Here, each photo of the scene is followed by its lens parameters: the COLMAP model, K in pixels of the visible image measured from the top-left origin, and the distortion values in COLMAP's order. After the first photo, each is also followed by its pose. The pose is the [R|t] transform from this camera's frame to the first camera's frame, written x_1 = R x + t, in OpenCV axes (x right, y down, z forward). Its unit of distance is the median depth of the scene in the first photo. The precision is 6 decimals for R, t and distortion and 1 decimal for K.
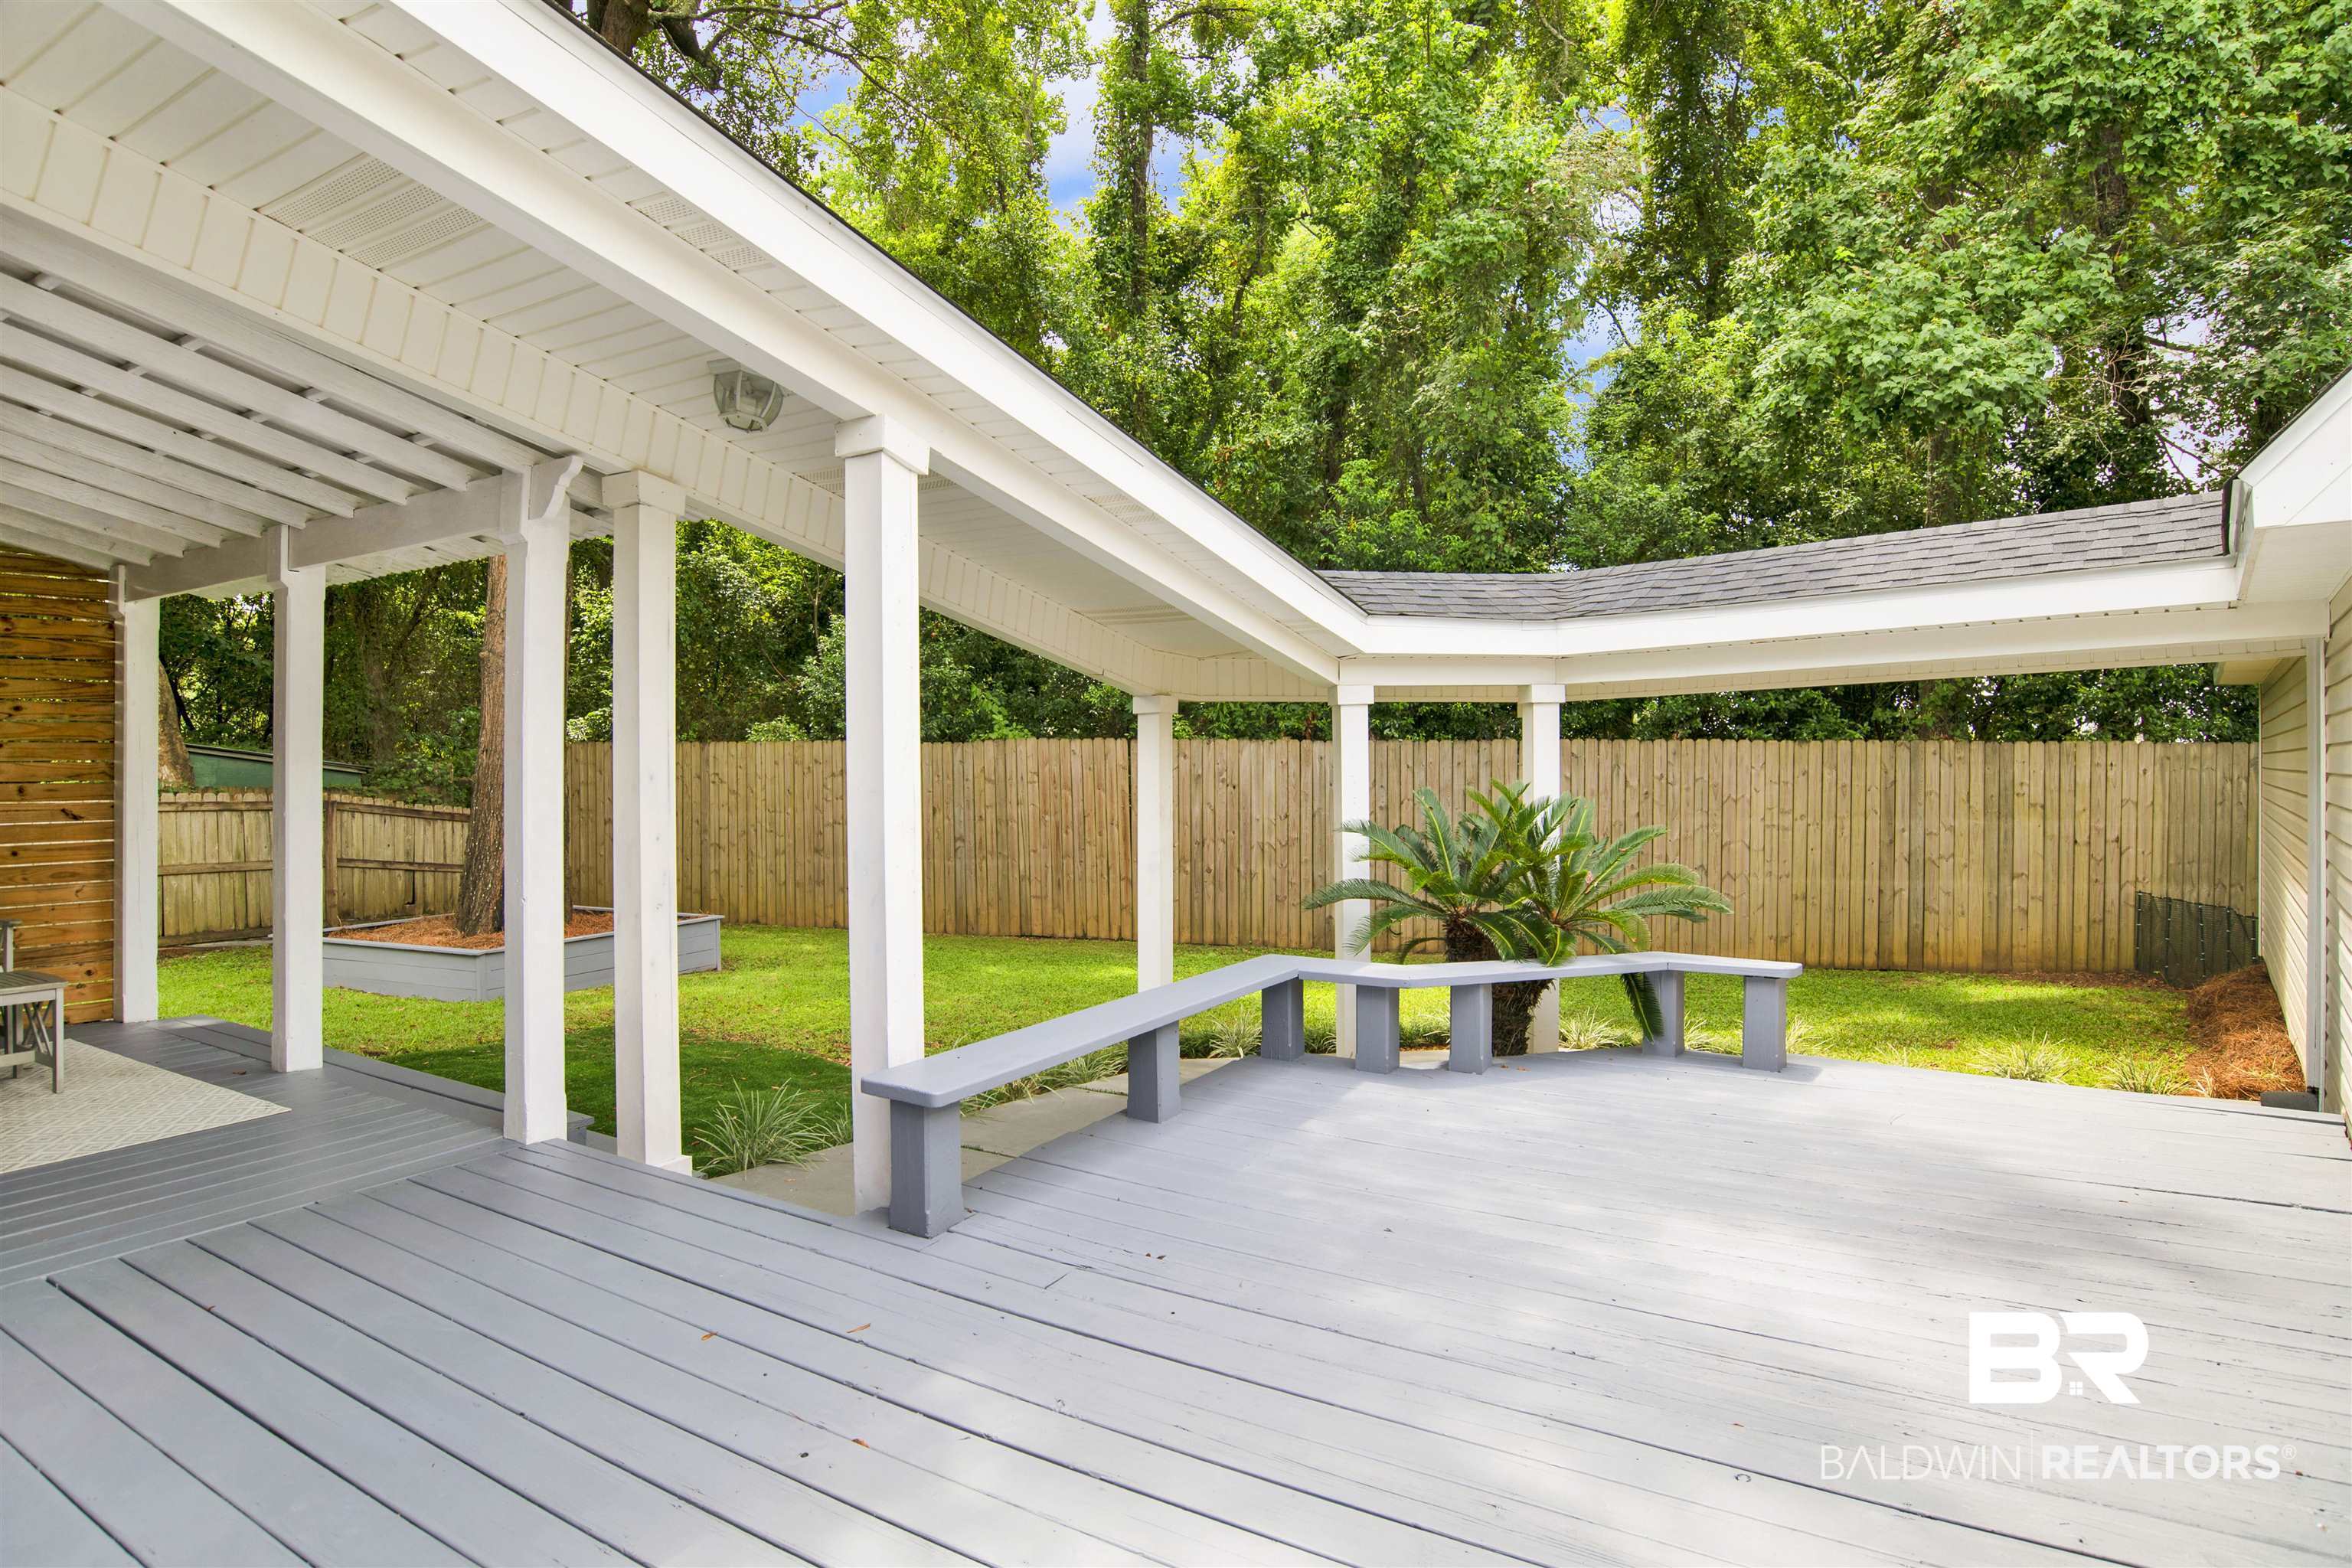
lens RADIAL K [[1246.5, 0, 1182.5], [0, 1246.5, 779.8], [0, 0, 1]] dist [-0.057445, 0.019062]
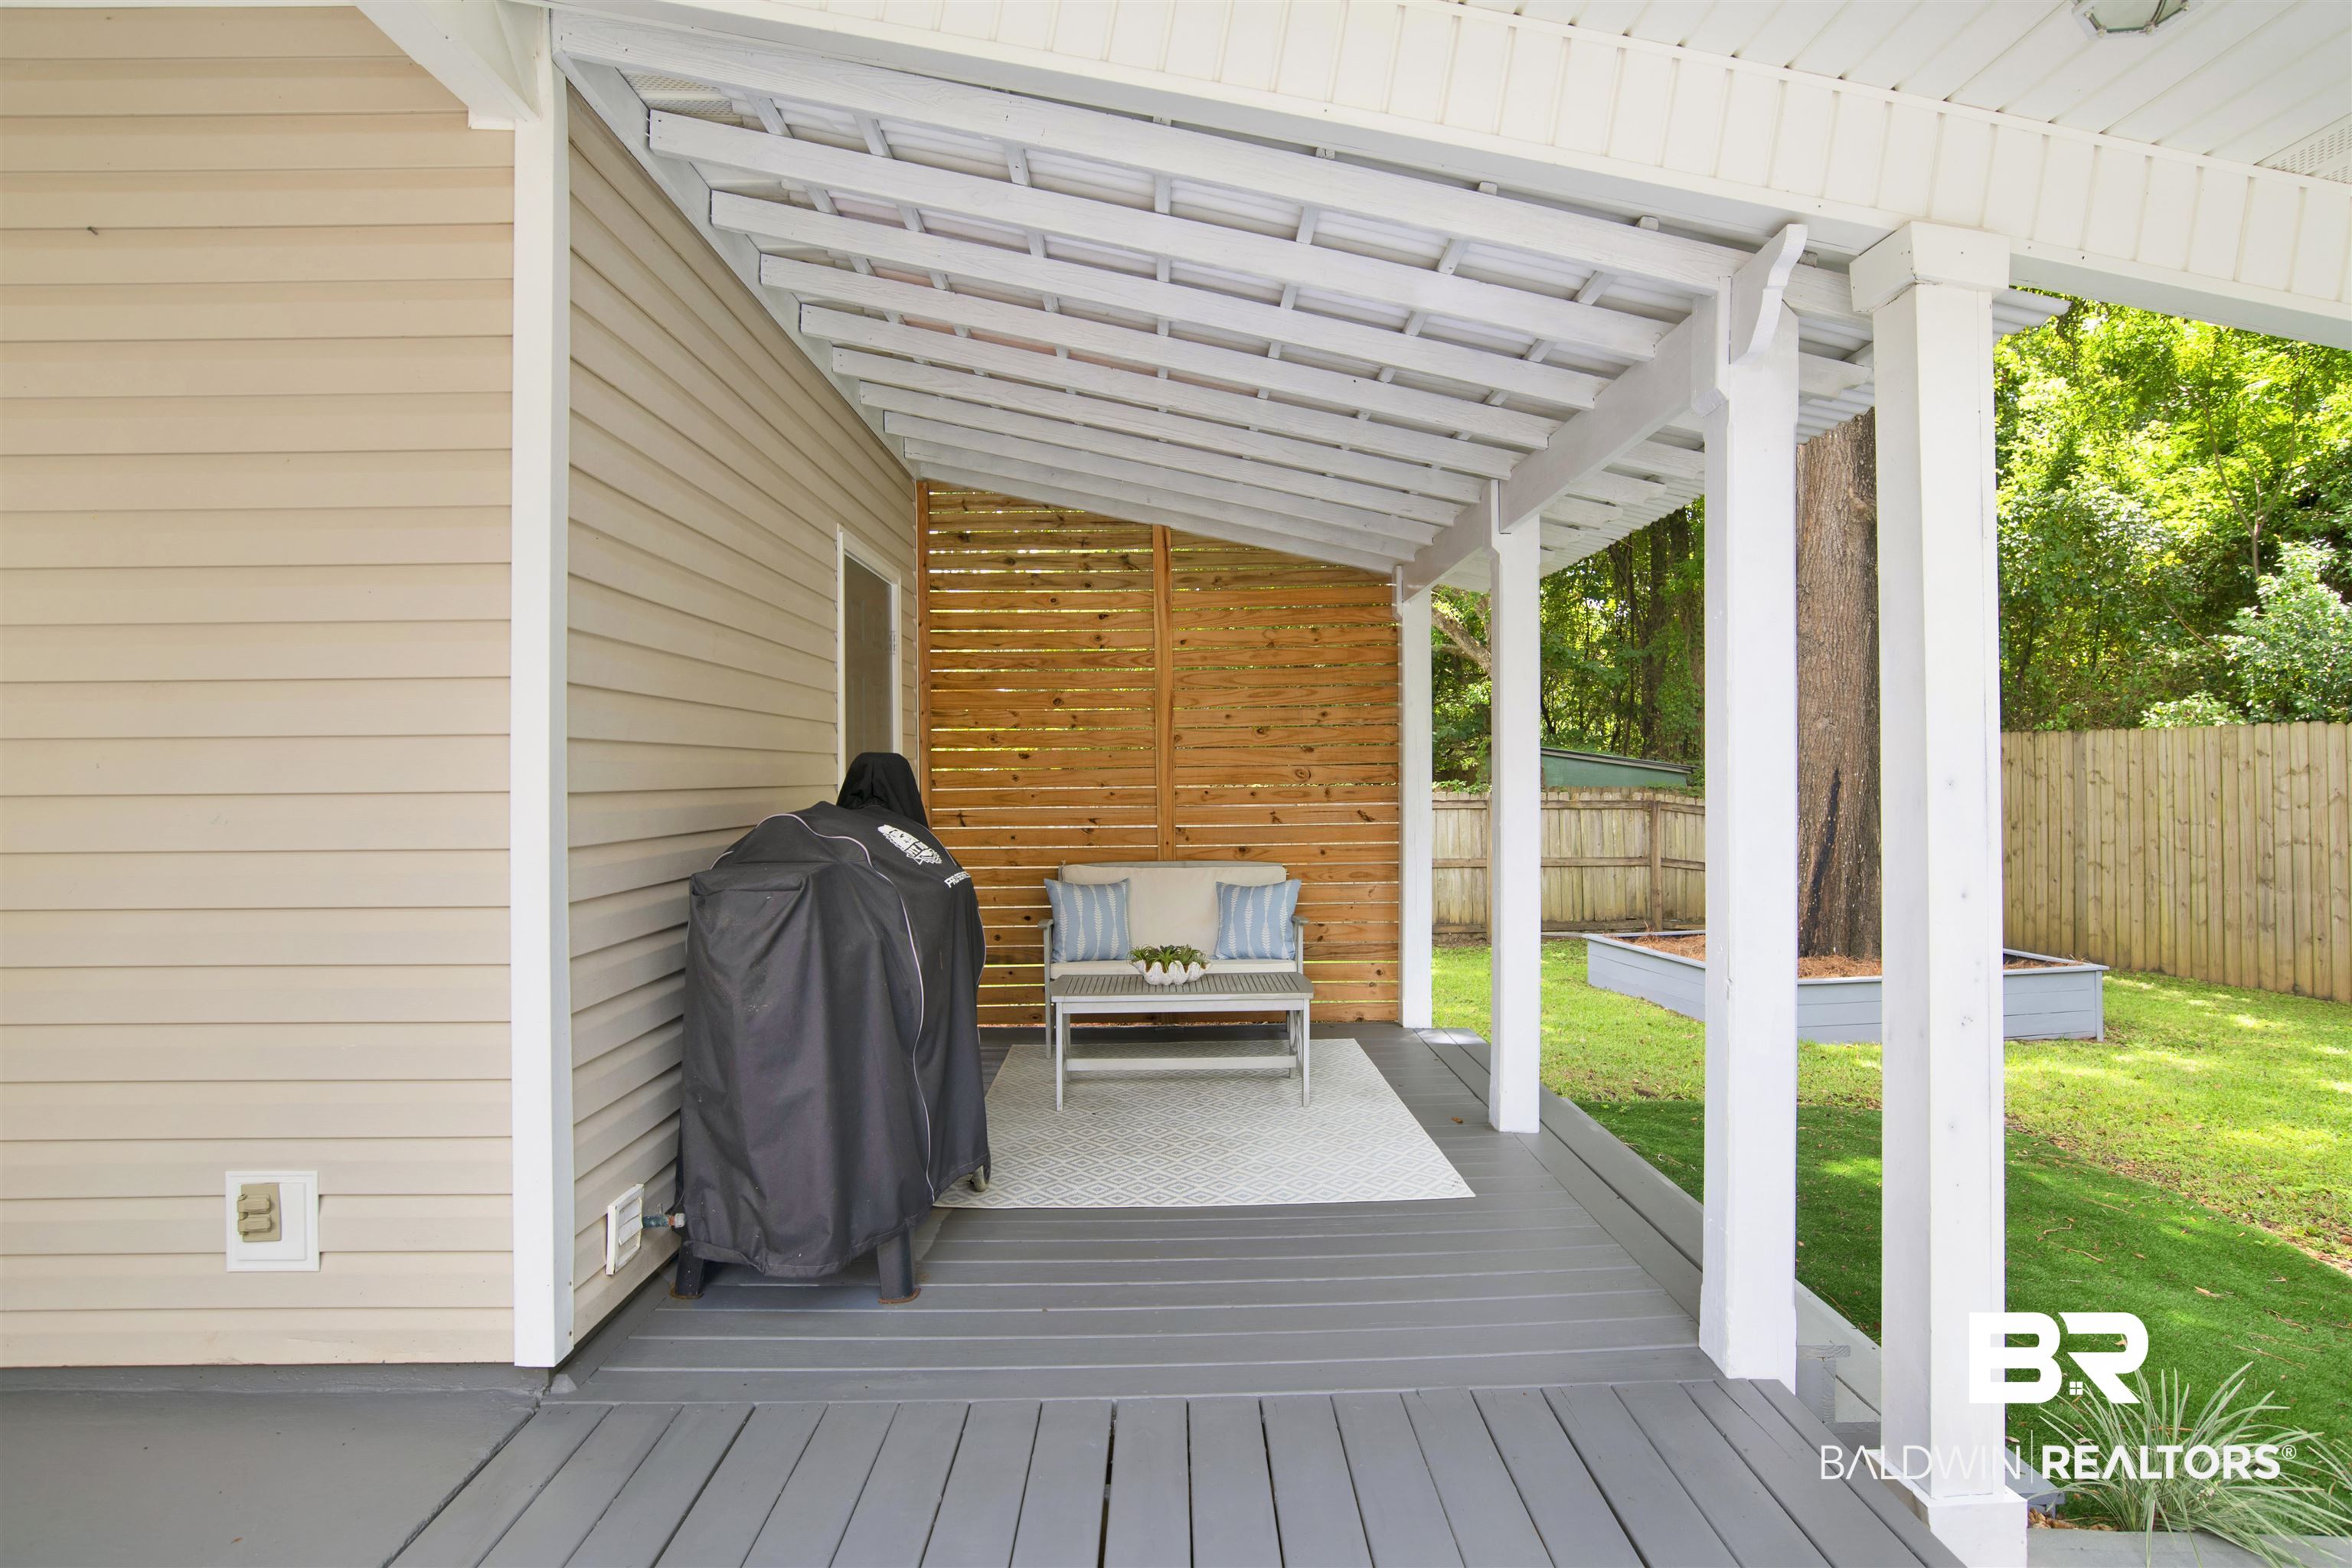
lens RADIAL K [[1246.5, 0, 1174.1], [0, 1246.5, 769.4], [0, 0, 1]] dist [-0.057445, 0.019062]
pose [[0.530307, -0.007233, -0.847775, -0.044285], [0.001072, 0.999969, -0.007860, -0.001021], [0.847805, 0.003259, 0.530298, 0.120154]]
